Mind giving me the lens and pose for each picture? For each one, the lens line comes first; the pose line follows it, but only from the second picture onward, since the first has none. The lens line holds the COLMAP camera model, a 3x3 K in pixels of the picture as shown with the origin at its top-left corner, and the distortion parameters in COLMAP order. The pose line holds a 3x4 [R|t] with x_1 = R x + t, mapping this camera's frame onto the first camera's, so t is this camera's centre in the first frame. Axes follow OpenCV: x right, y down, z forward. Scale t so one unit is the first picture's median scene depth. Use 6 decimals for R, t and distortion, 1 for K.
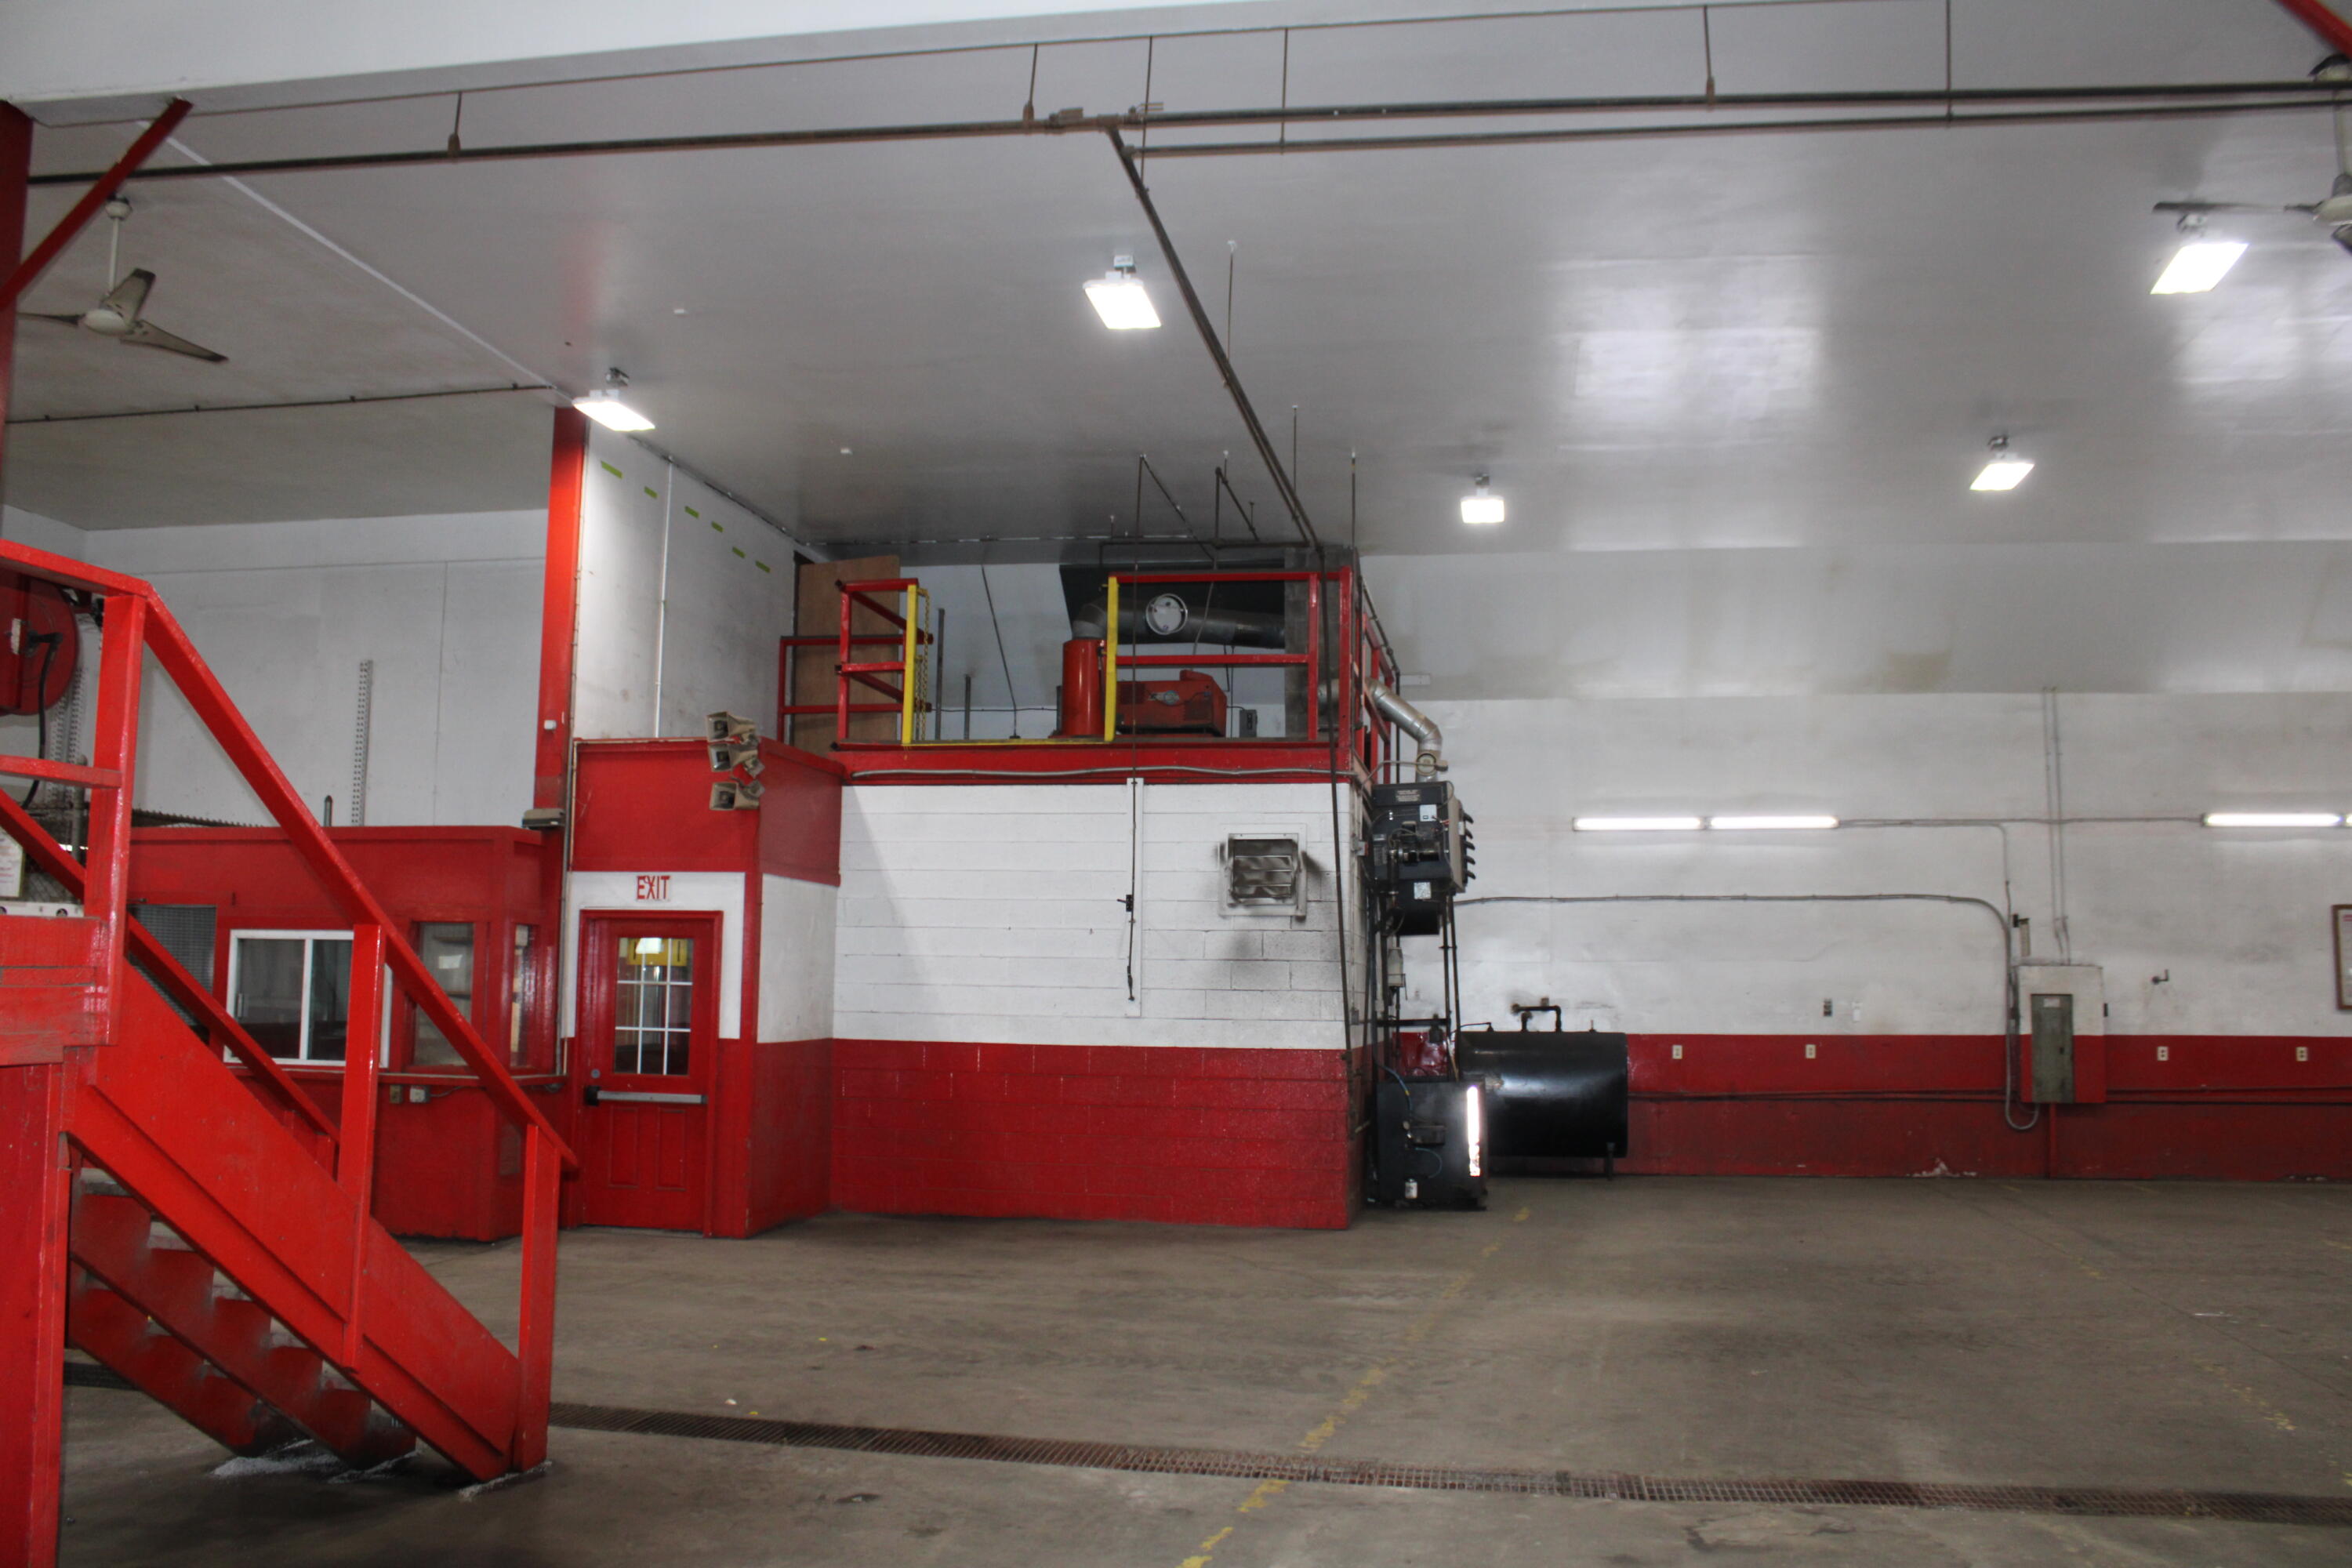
lens RADIAL K [[1985.2, 0, 1194.4], [0, 1985.2, 769.2], [0, 0, 1]] dist [-0.135343, 0.118951]
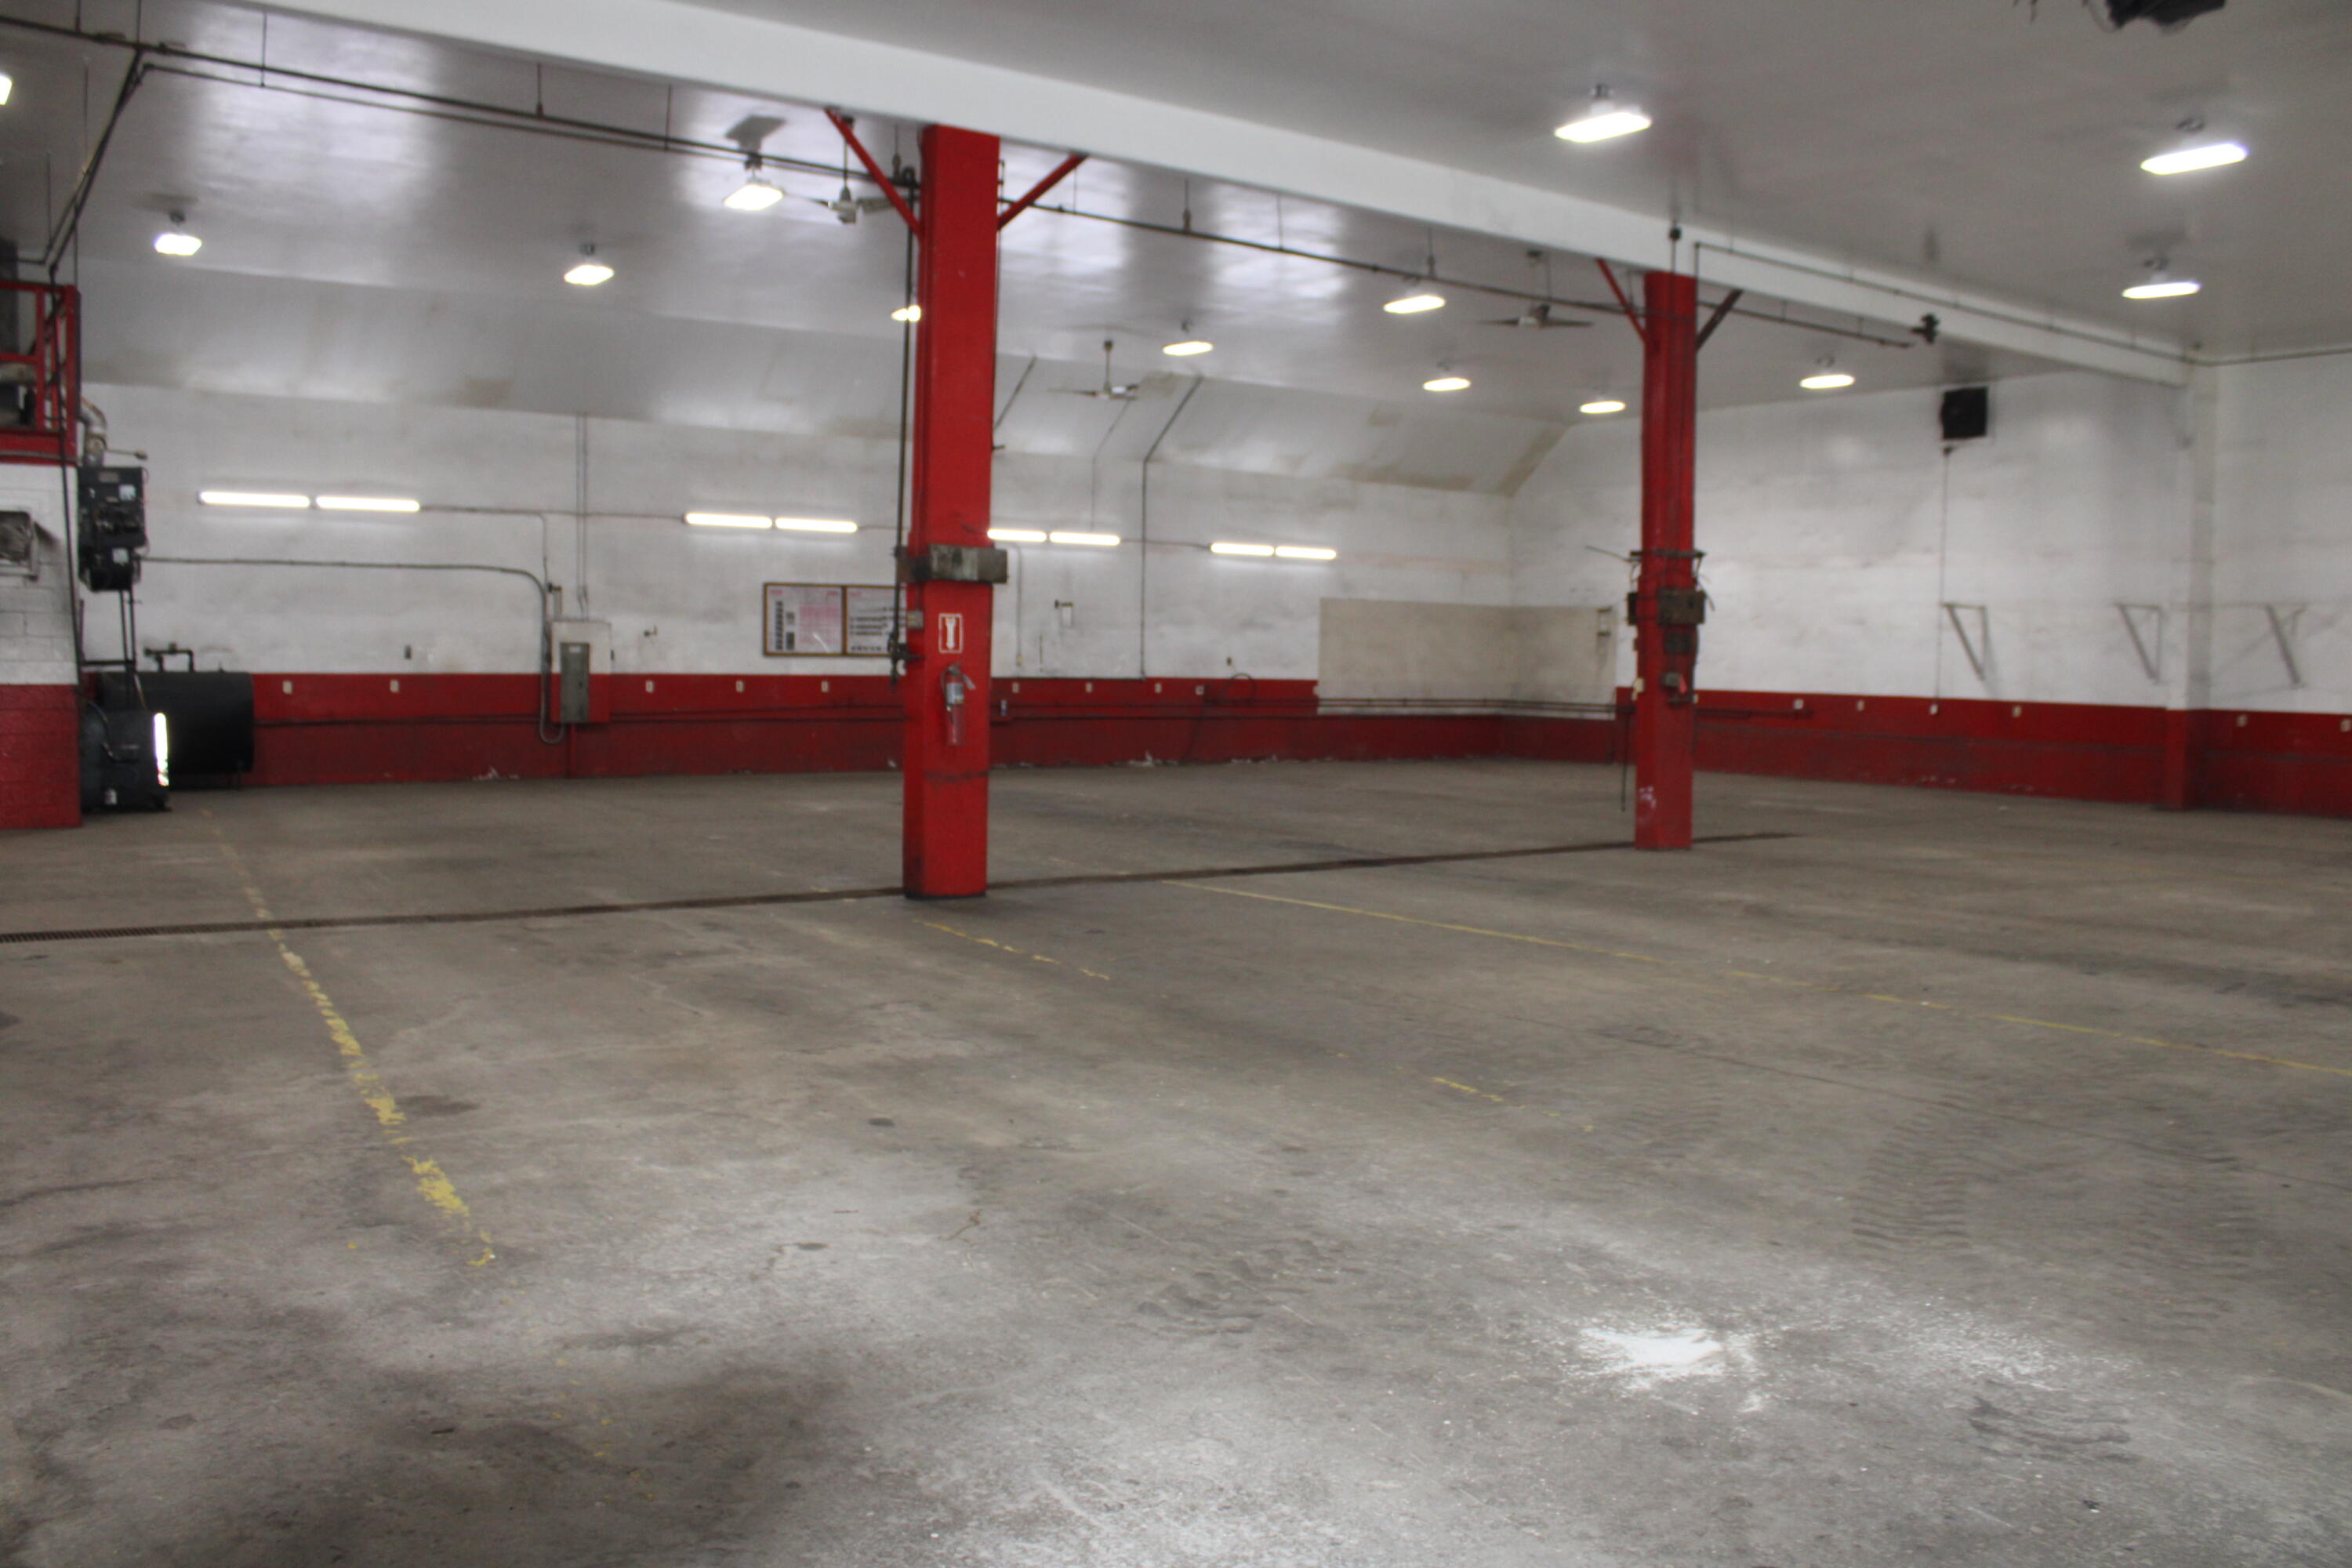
lens RADIAL K [[1985.2, 0, 1173.5], [0, 1985.2, 780.4], [0, 0, 1]] dist [-0.135343, 0.118951]
pose [[0.716536, -0.044332, 0.696140, -0.213926], [-0.085118, 0.984964, 0.150337, -0.030521], [-0.692337, -0.166976, 0.701989, -0.262292]]
